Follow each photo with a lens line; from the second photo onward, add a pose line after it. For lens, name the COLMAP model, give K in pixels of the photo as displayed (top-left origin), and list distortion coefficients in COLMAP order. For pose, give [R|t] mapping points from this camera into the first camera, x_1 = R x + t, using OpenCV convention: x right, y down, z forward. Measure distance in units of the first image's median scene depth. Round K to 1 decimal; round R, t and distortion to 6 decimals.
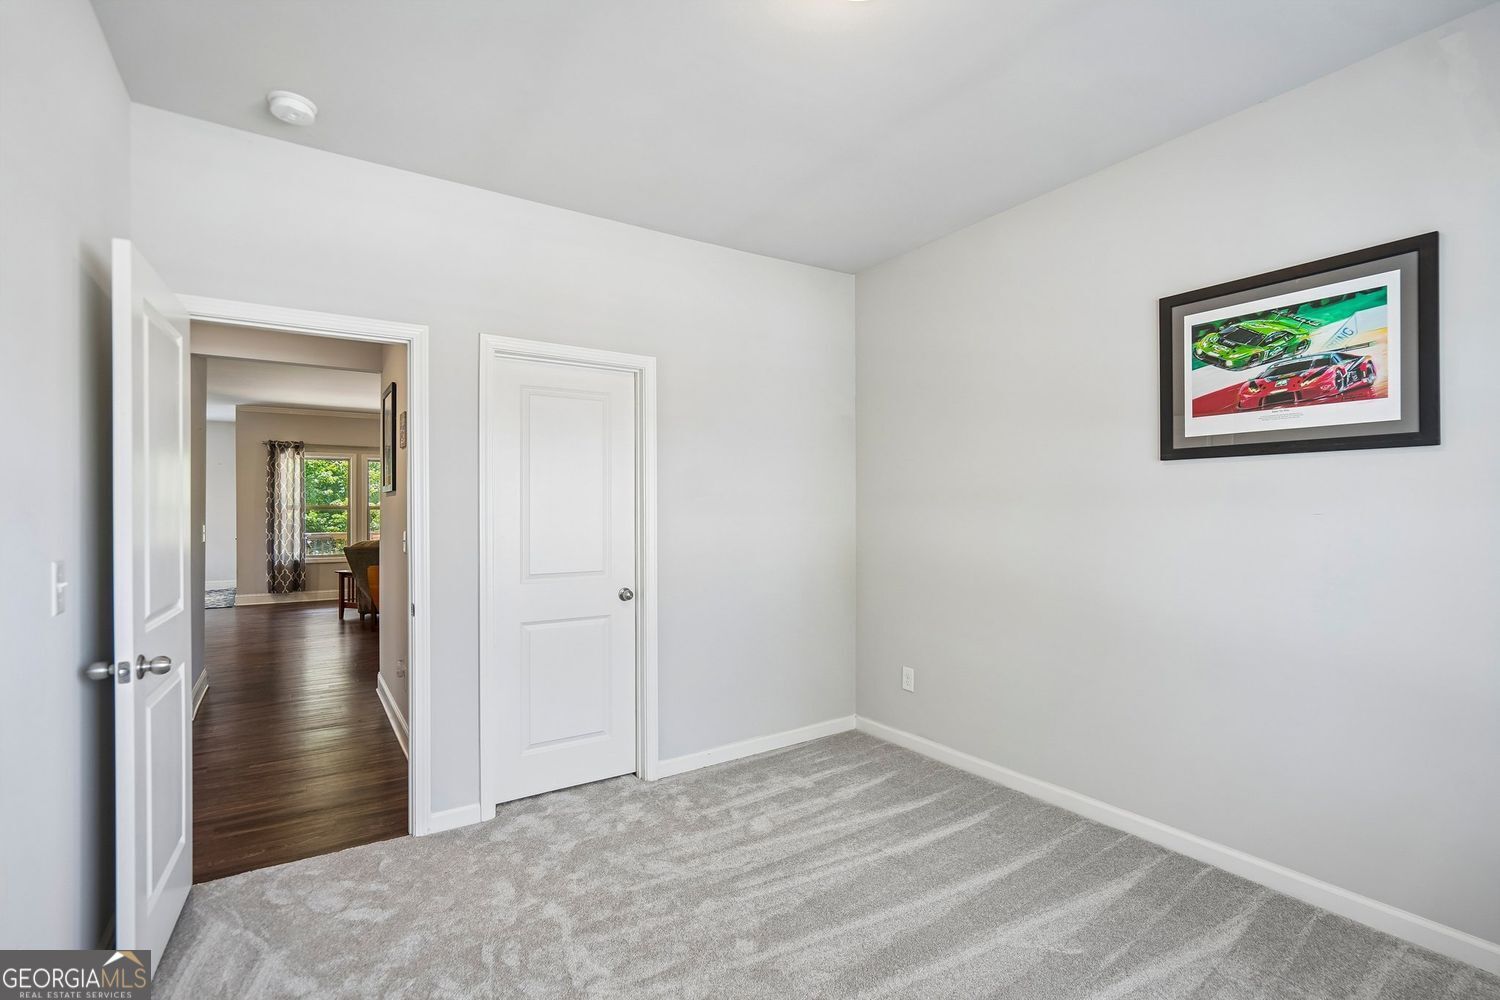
lens RADIAL K [[688.2, 0, 750.4], [0, 688.2, 506.4], [0, 0, 1]] dist [0.000802, -0.000020]
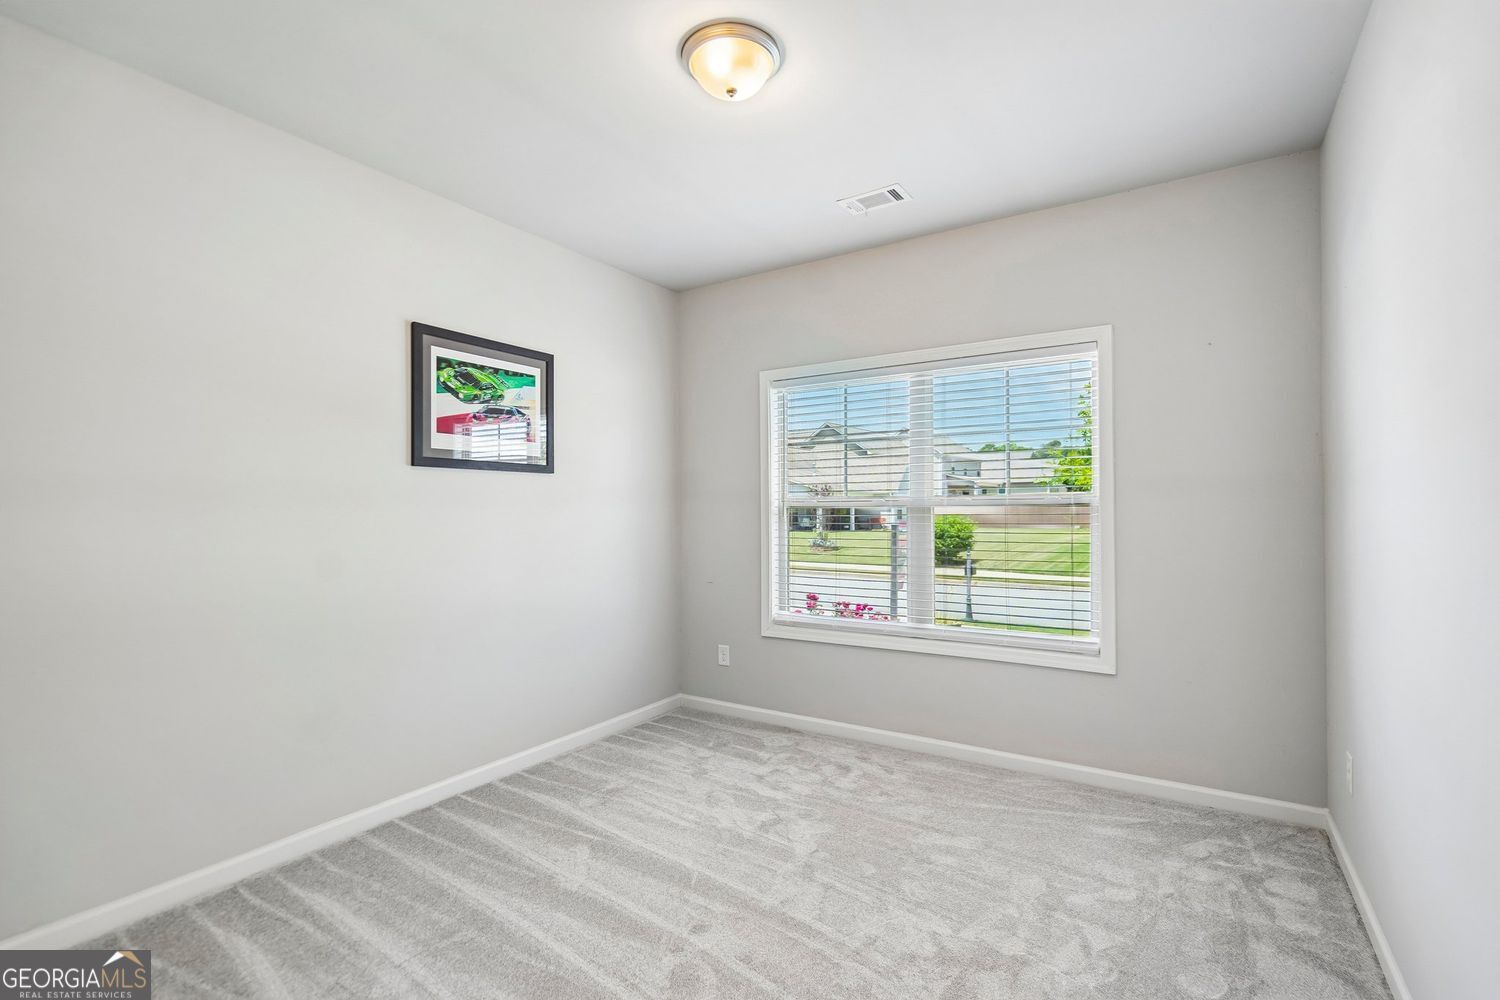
lens RADIAL K [[688.2, 0, 750.4], [0, 688.2, 506.4], [0, 0, 1]] dist [0.000802, -0.000020]
pose [[-0.401126, 0.009537, 0.915973, -0.693669], [0.003767, 0.999955, -0.008762, 0.011886], [-0.916015, -0.000064, -0.401143, 1.014220]]
